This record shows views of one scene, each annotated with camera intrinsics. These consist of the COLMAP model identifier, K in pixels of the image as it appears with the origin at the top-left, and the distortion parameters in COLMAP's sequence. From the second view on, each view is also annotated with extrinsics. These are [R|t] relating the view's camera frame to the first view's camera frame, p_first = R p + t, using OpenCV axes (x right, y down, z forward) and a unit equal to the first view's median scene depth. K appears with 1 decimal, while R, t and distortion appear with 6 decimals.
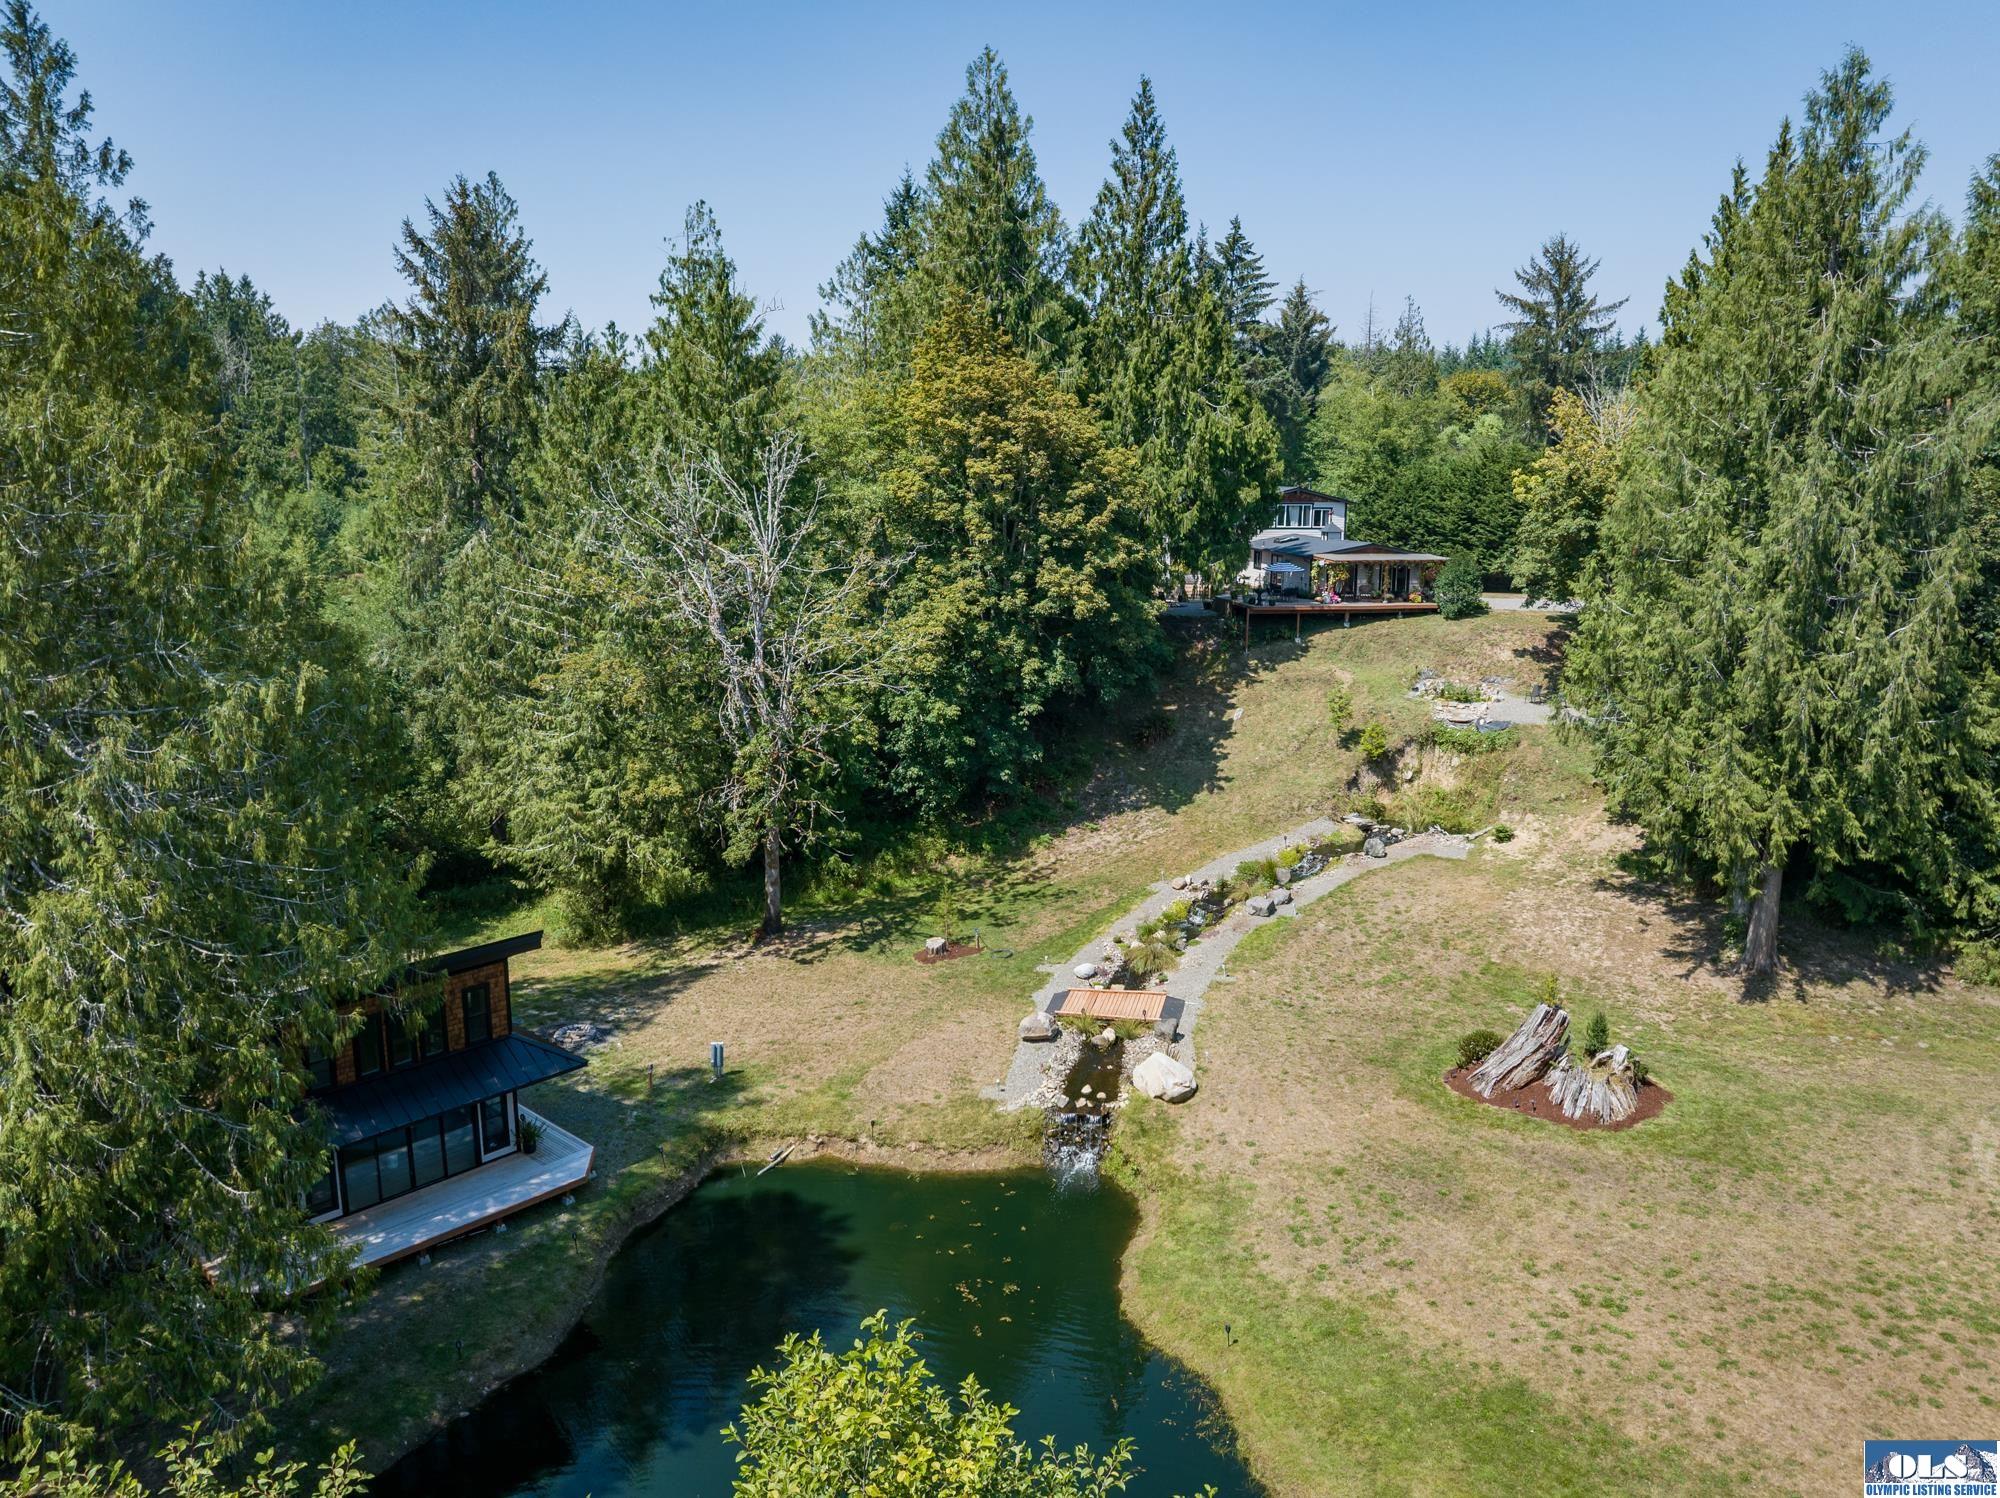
lens RADIAL K [[1412.1, 0, 990.3], [0, 1412.1, 766.8], [0, 0, 1]] dist [-0.044683, 0.015349]
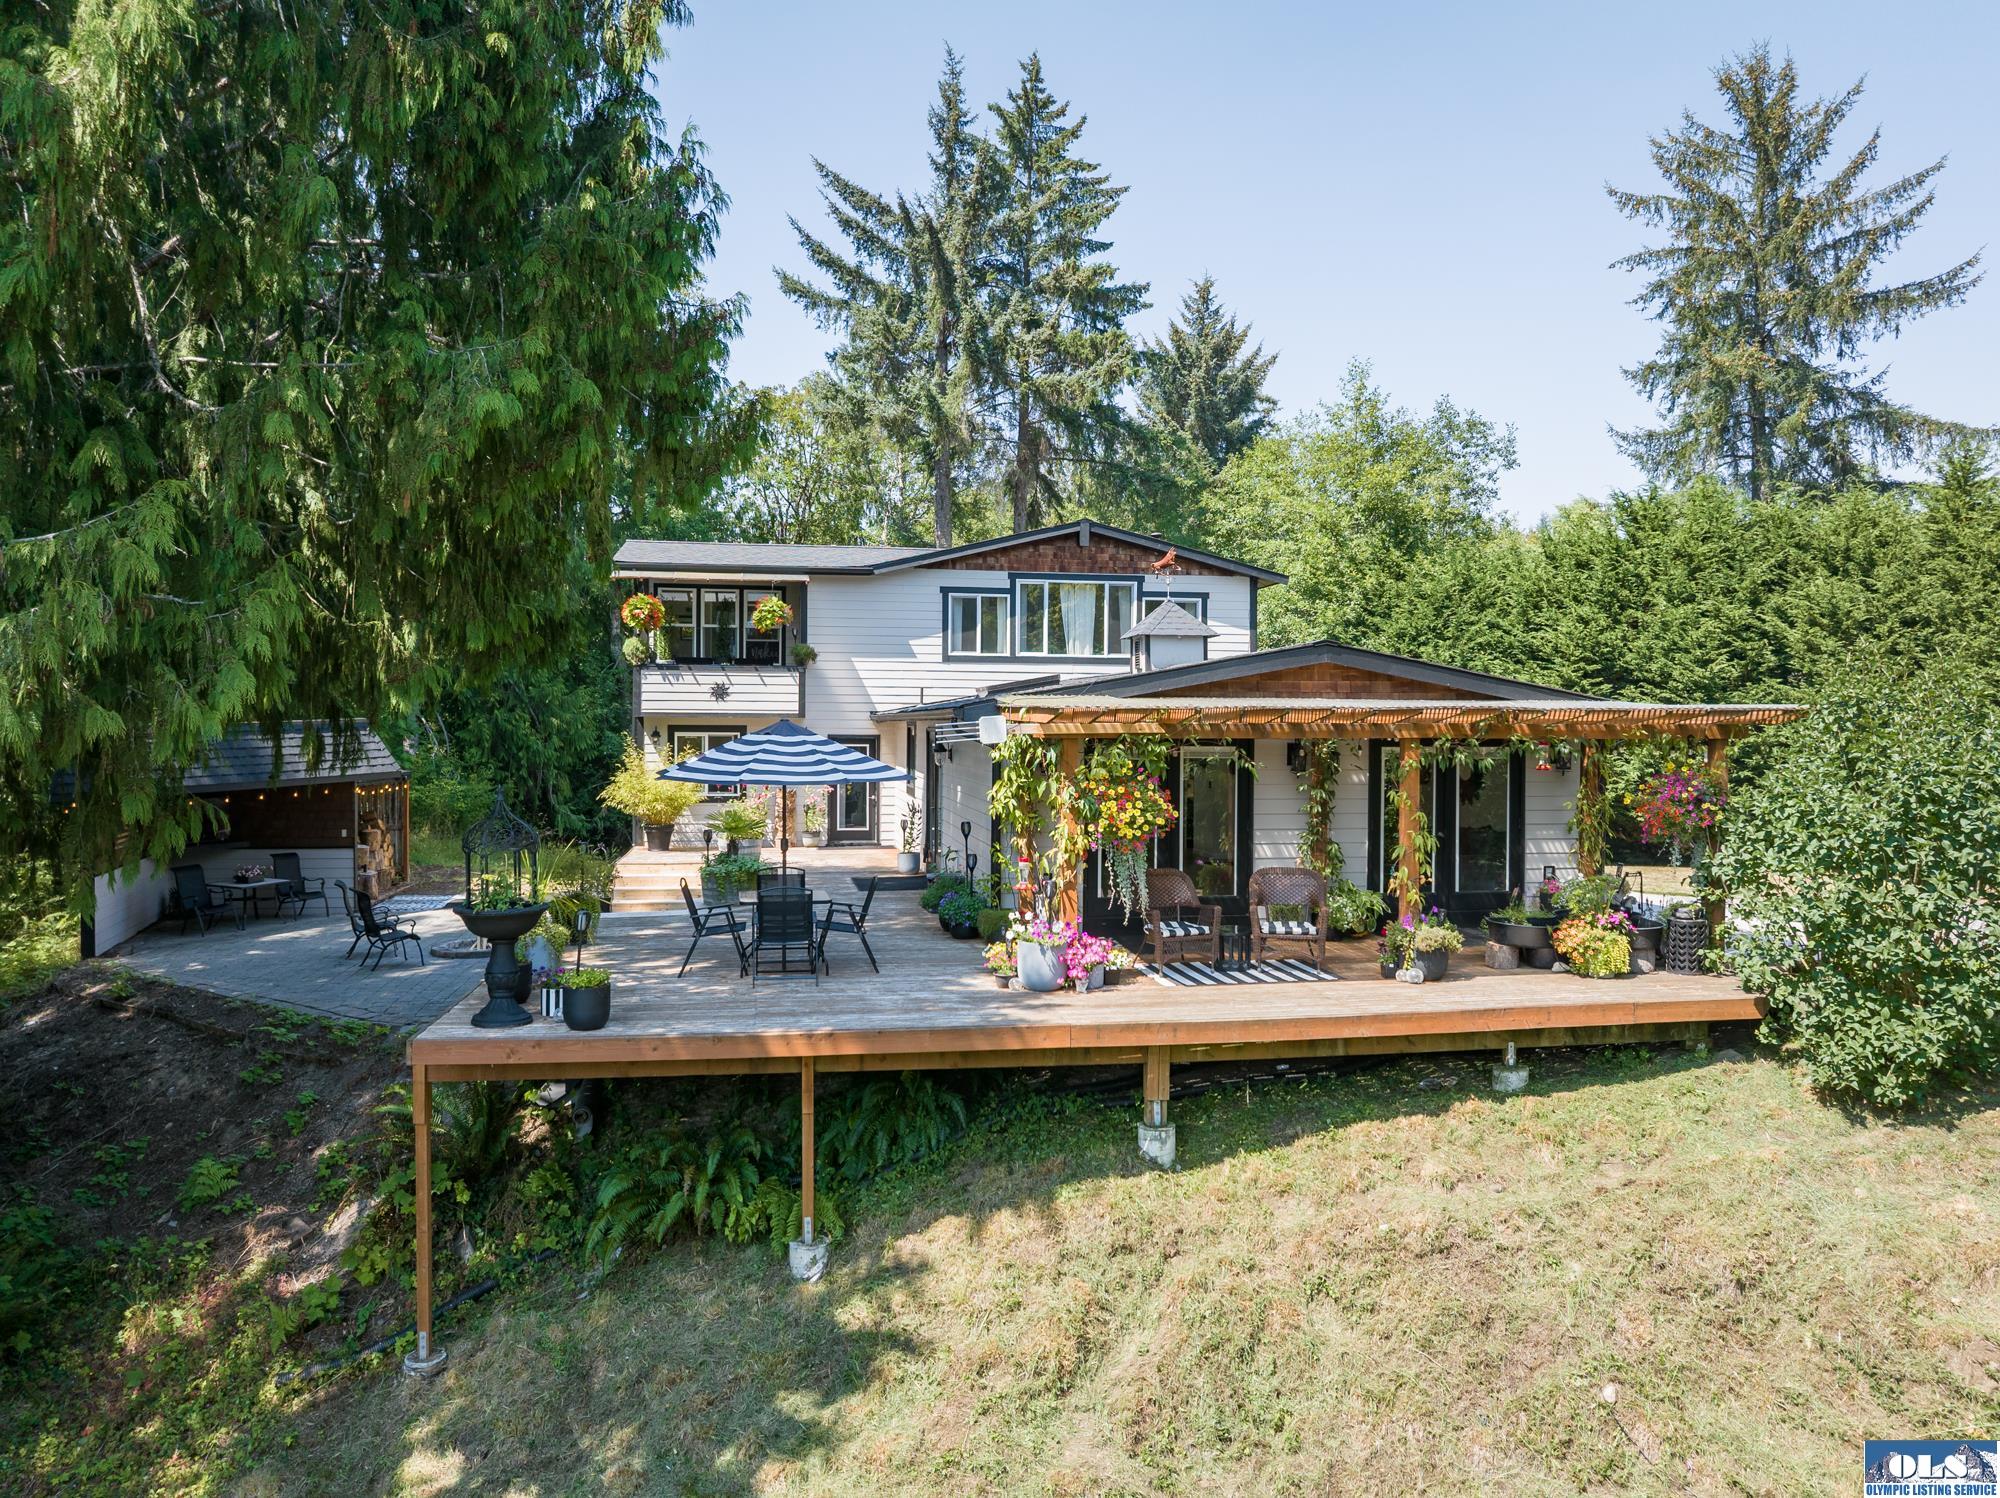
lens RADIAL K [[1412.1, 0, 999.4], [0, 1412.1, 752.0], [0, 0, 1]] dist [-0.044683, 0.015349]
pose [[1.000000, -0.000381, -0.000366, 0.296435], [0.000305, 0.982105, -0.188331, -0.141669], [0.000432, 0.188331, 0.982105, 1.060806]]
